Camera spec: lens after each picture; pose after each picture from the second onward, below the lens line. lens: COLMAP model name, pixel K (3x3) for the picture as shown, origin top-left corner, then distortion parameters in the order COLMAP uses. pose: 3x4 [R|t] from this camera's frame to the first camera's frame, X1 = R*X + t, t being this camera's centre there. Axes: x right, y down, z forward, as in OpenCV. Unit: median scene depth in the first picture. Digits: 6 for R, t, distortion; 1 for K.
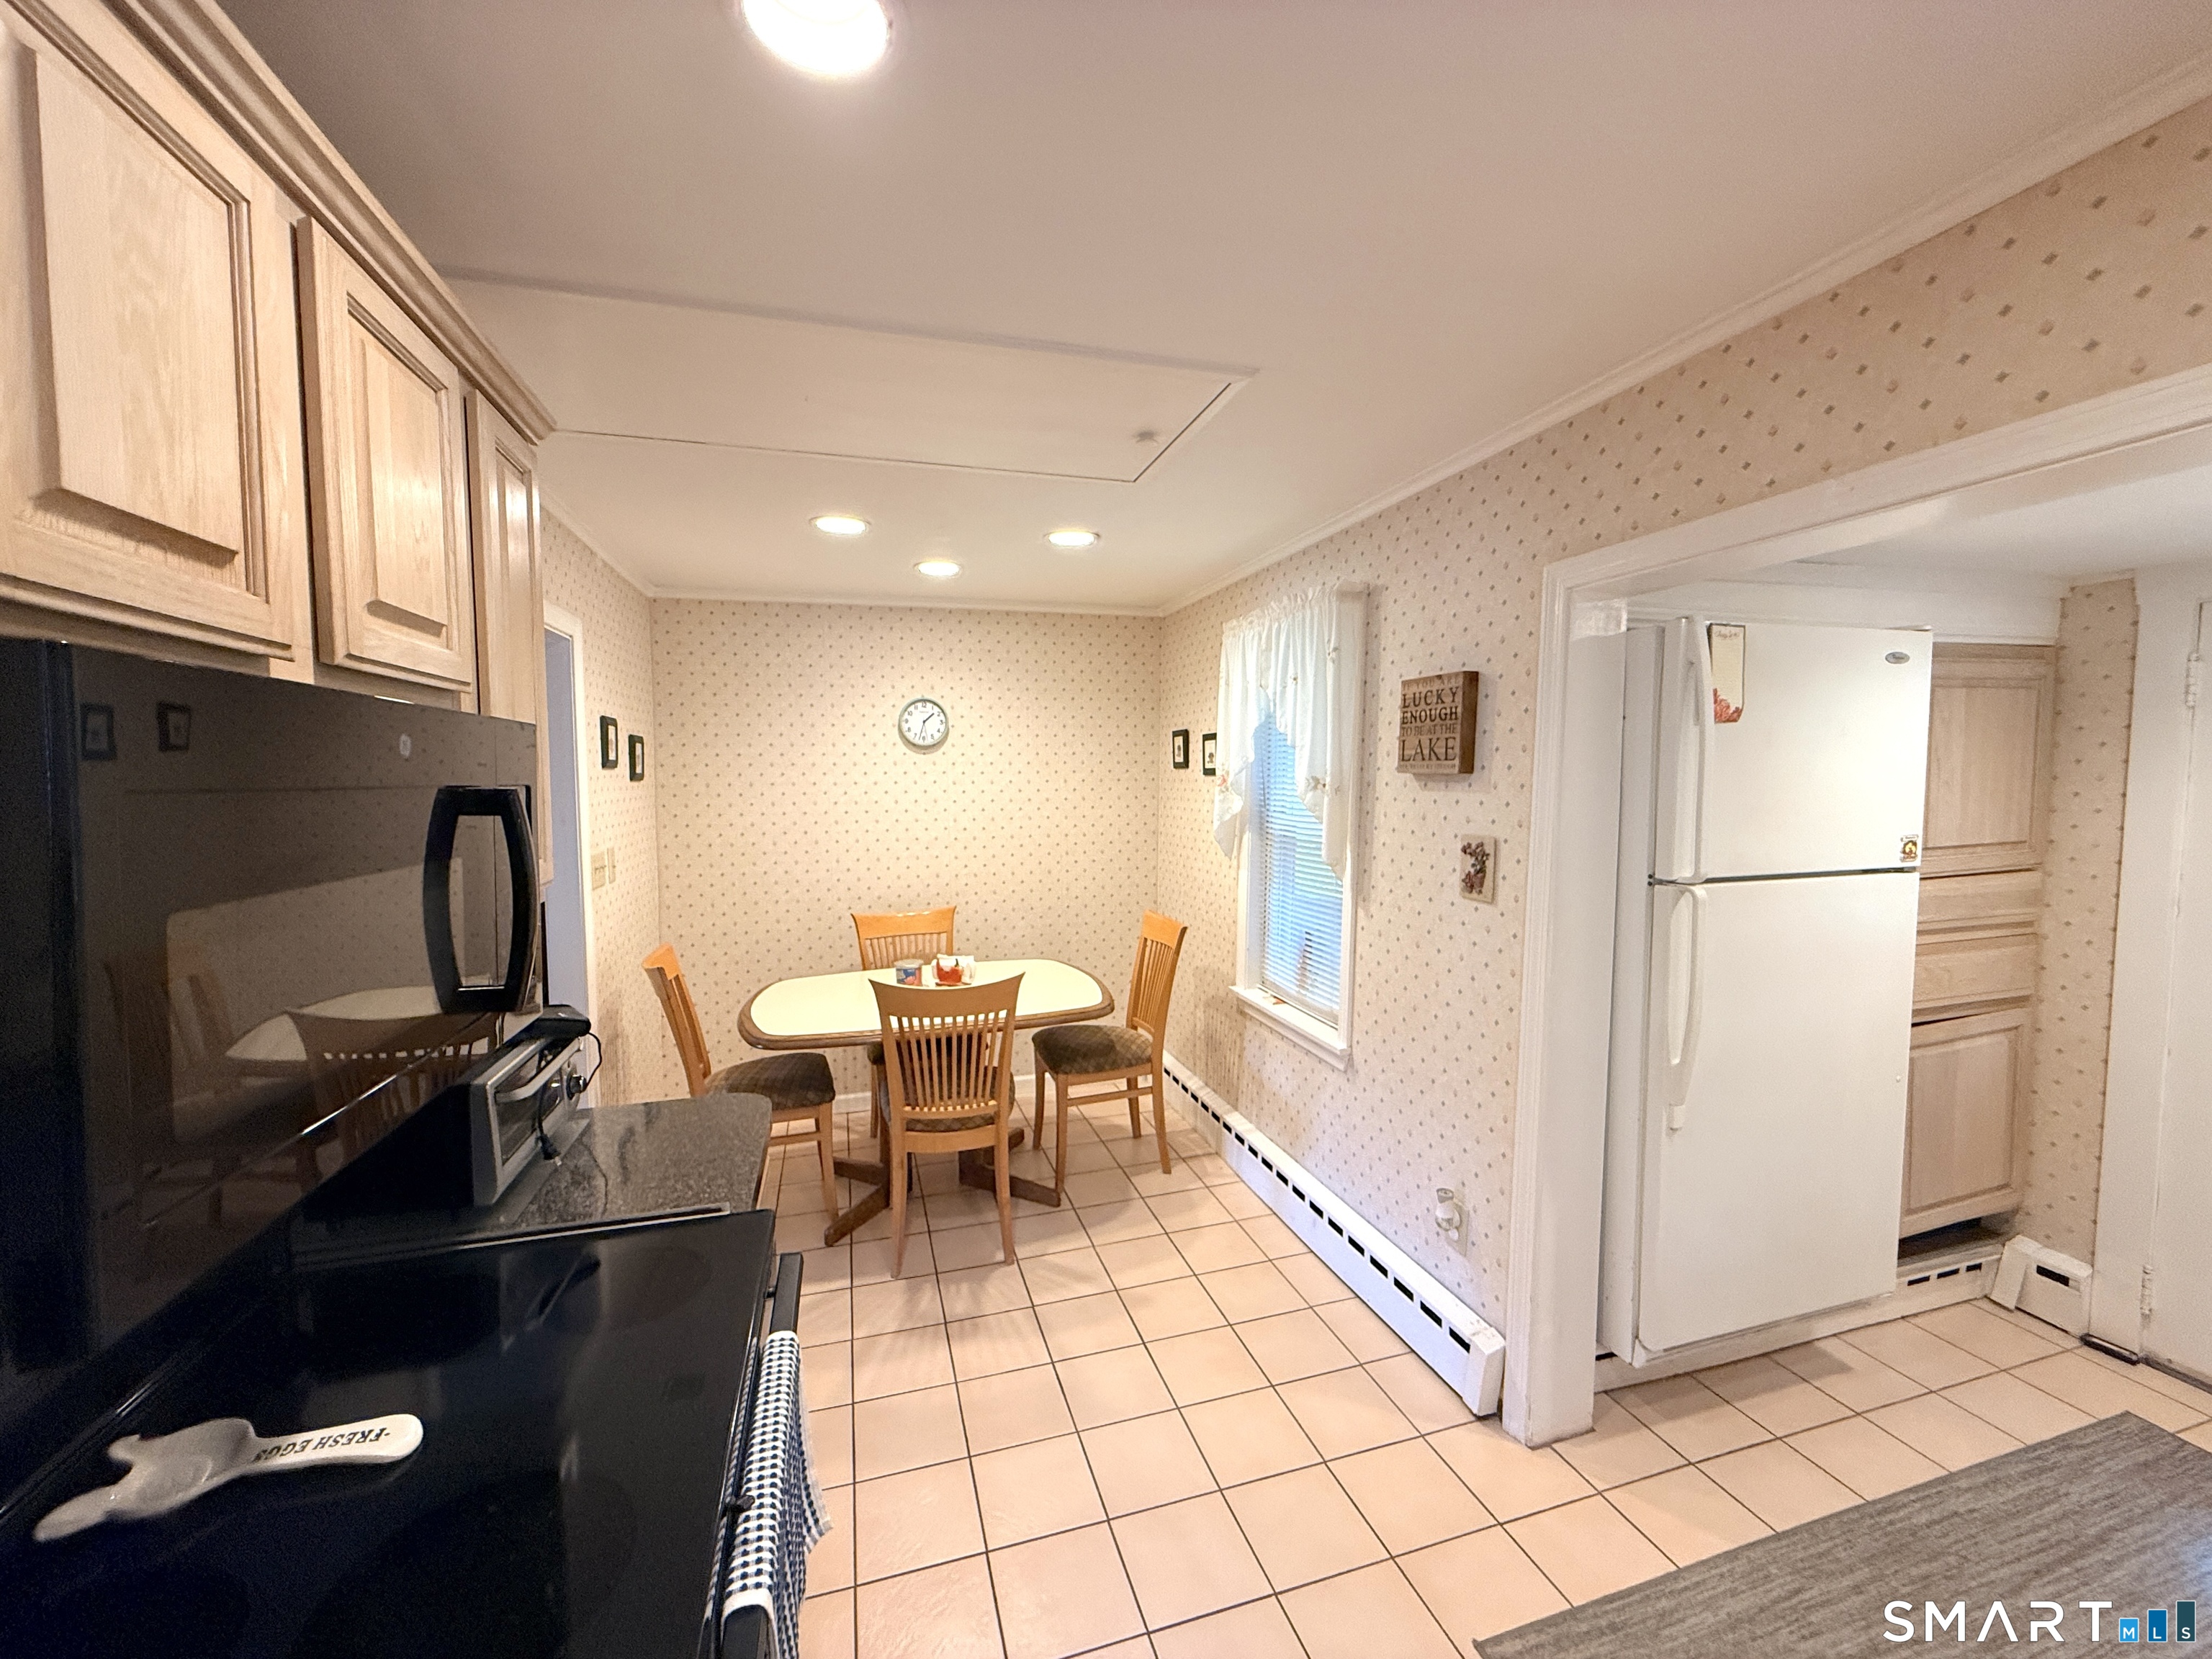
lens RADIAL K [[881.7, 0, 1094.4], [0, 881.7, 829.6], [0, 0, 1]] dist [0.000408, 0.000358]
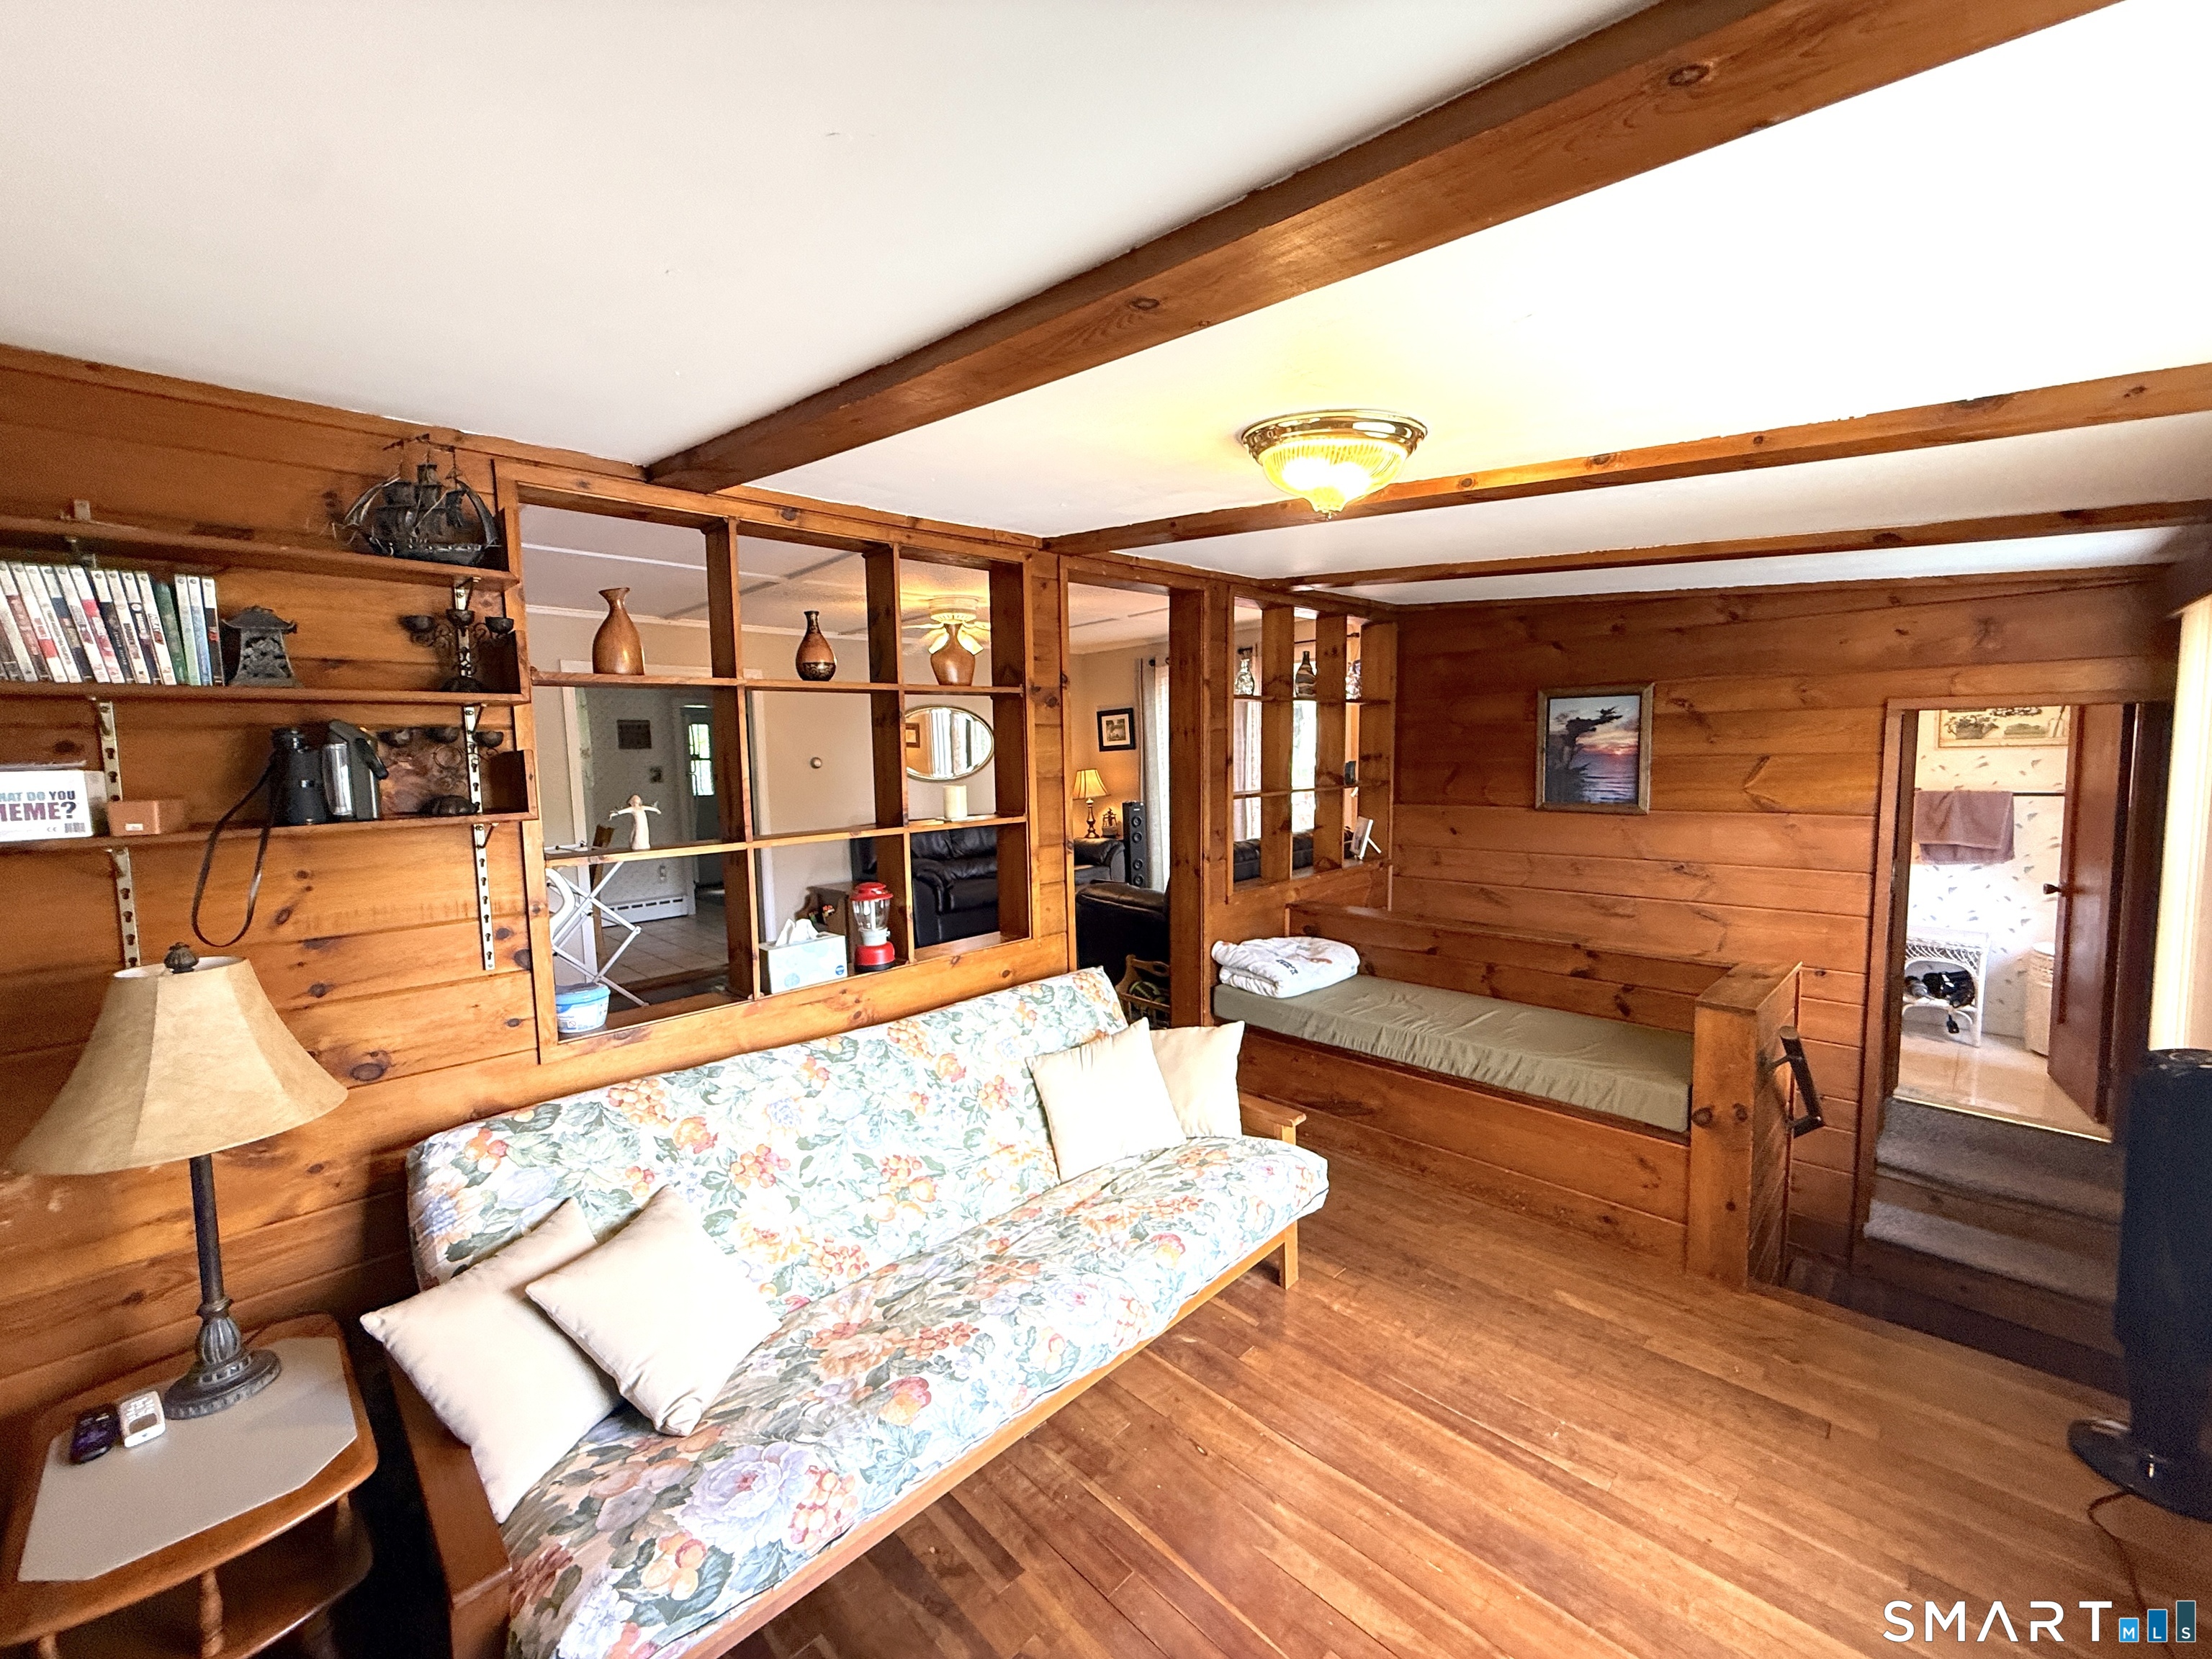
lens RADIAL K [[881.7, 0, 1096.5], [0, 881.7, 823.1], [0, 0, 1]] dist [0.000408, 0.000358]
pose [[-0.471698, -0.056872, 0.879924, -3.380755], [0.080903, 0.990917, 0.107415, -0.001782], [-0.878041, 0.121856, -0.462812, 1.036295]]
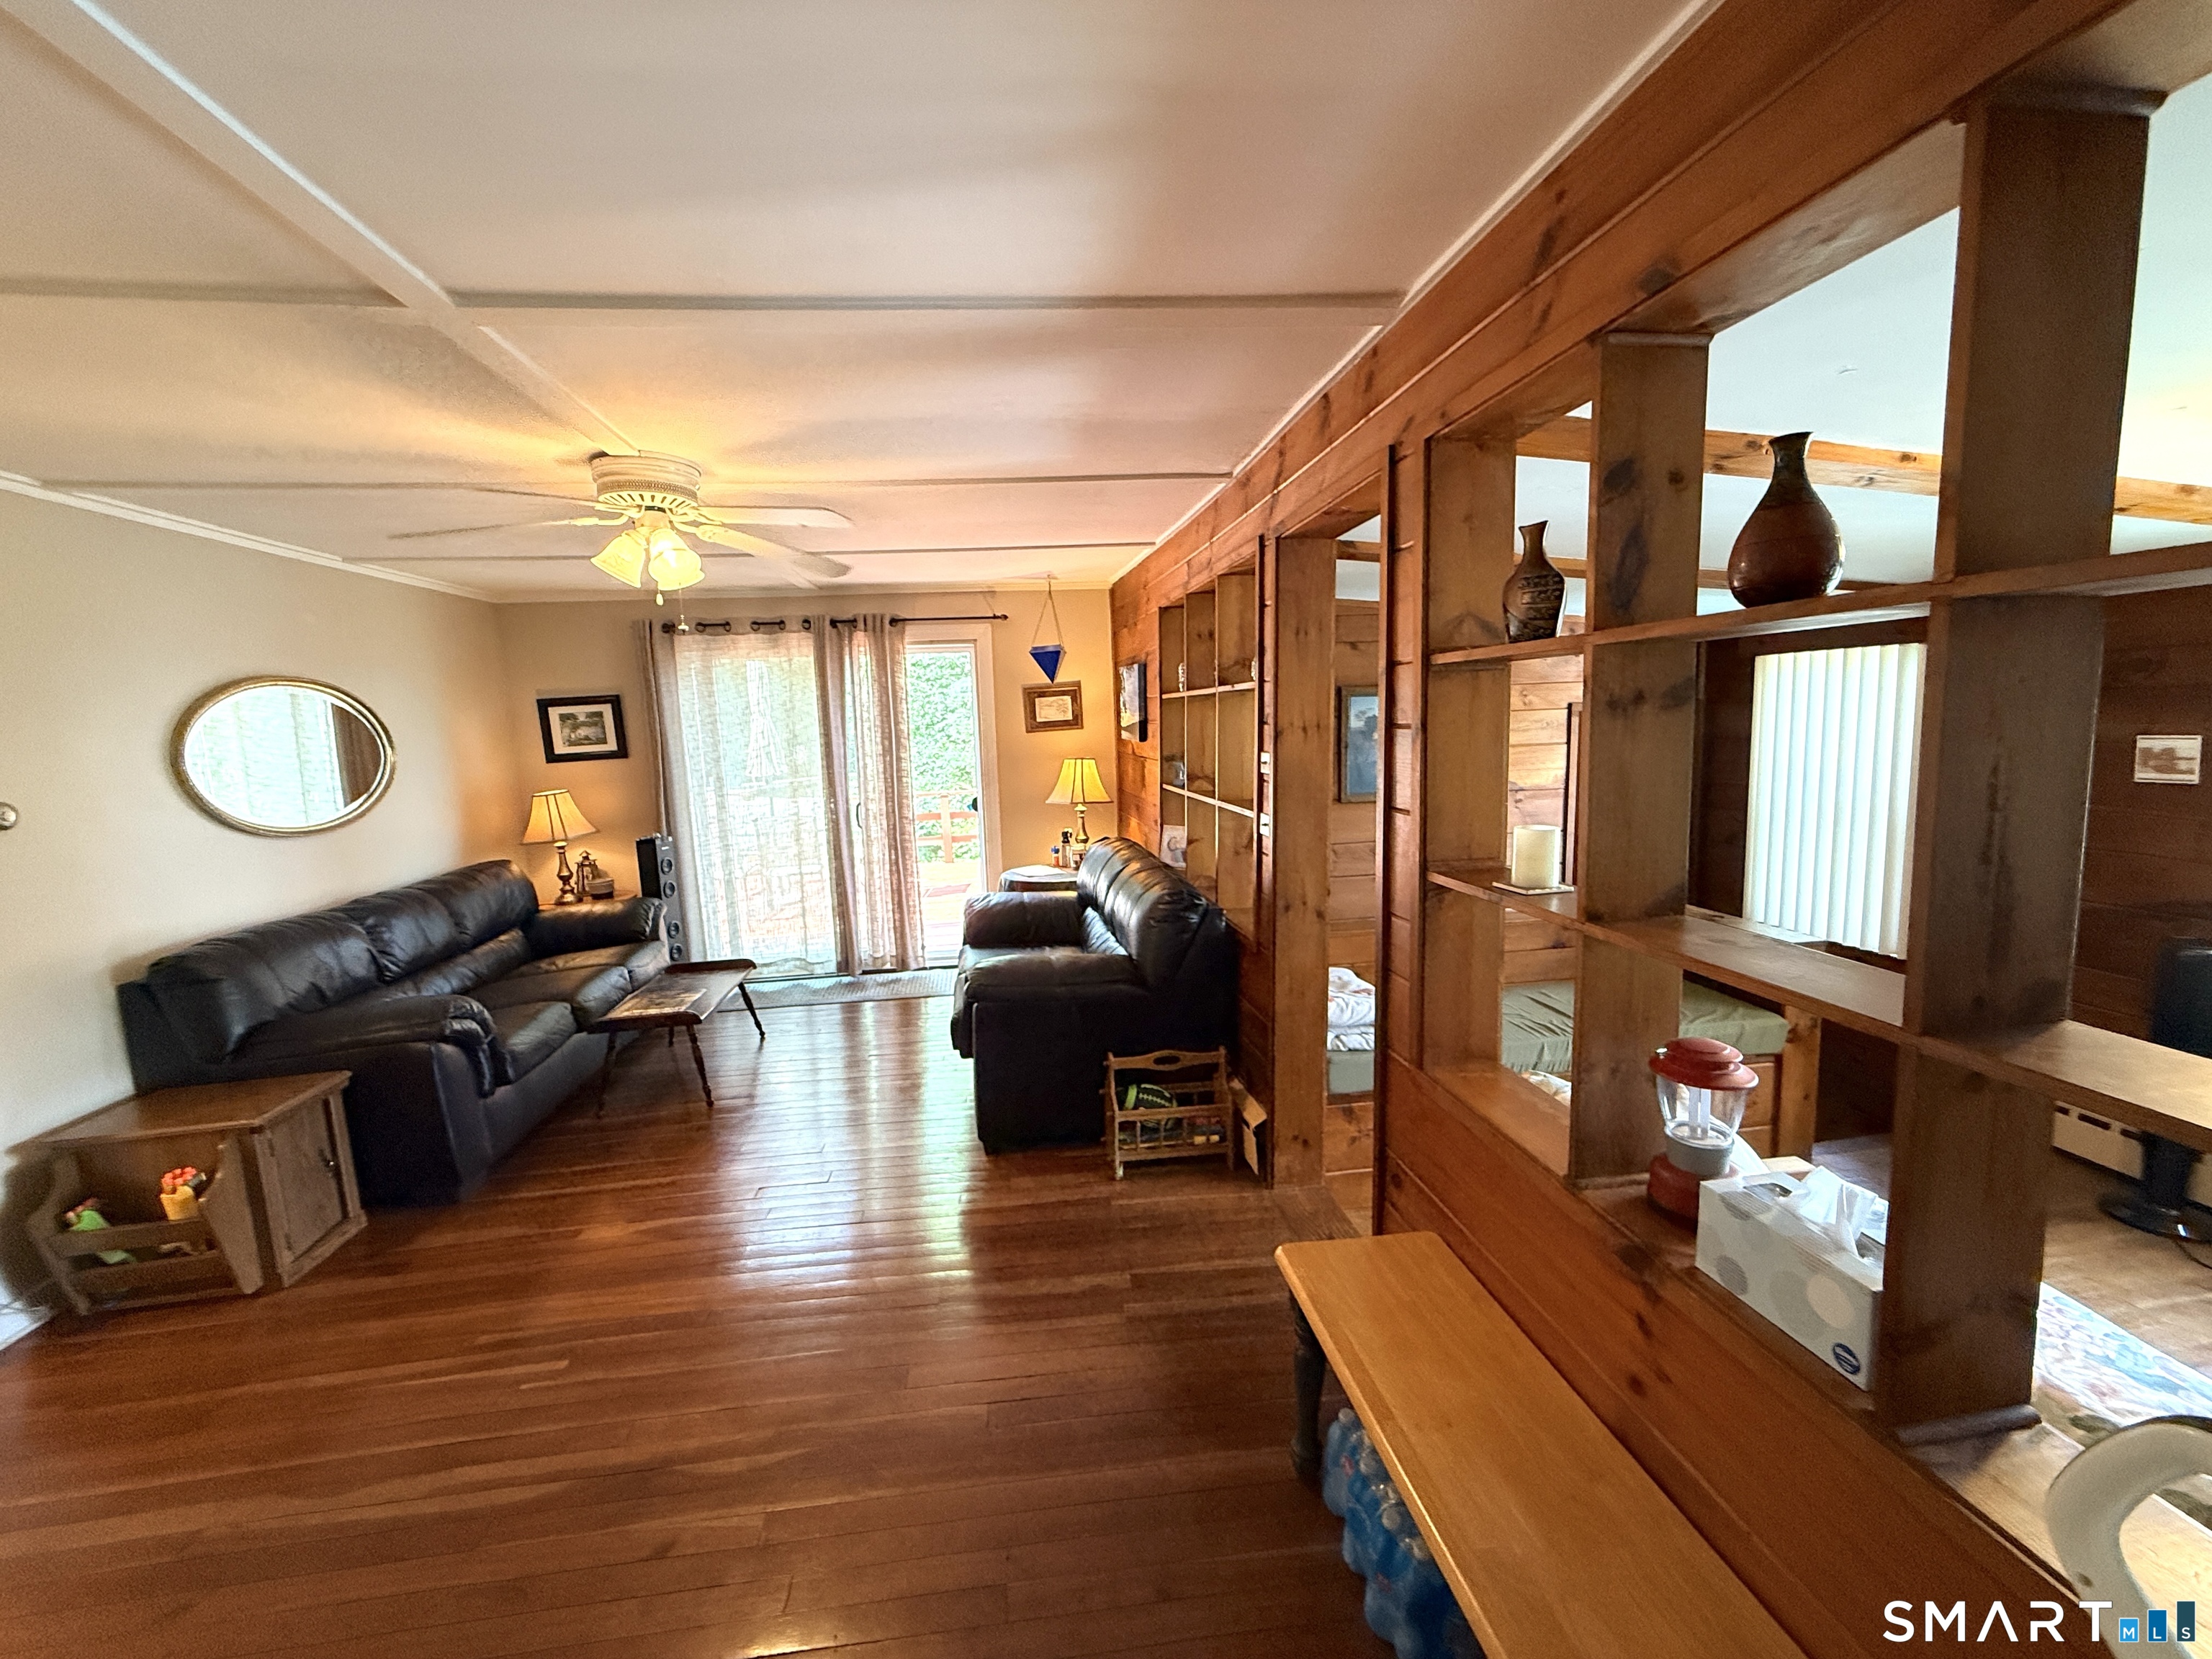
lens RADIAL K [[881.7, 0, 1097.9], [0, 881.7, 828.4], [0, 0, 1]] dist [0.000408, 0.000358]
pose [[-0.988209, 0.021941, 0.151532, -1.971293], [0.049186, 0.982716, 0.178467, -0.071115], [-0.144997, 0.183816, -0.972208, 1.332133]]
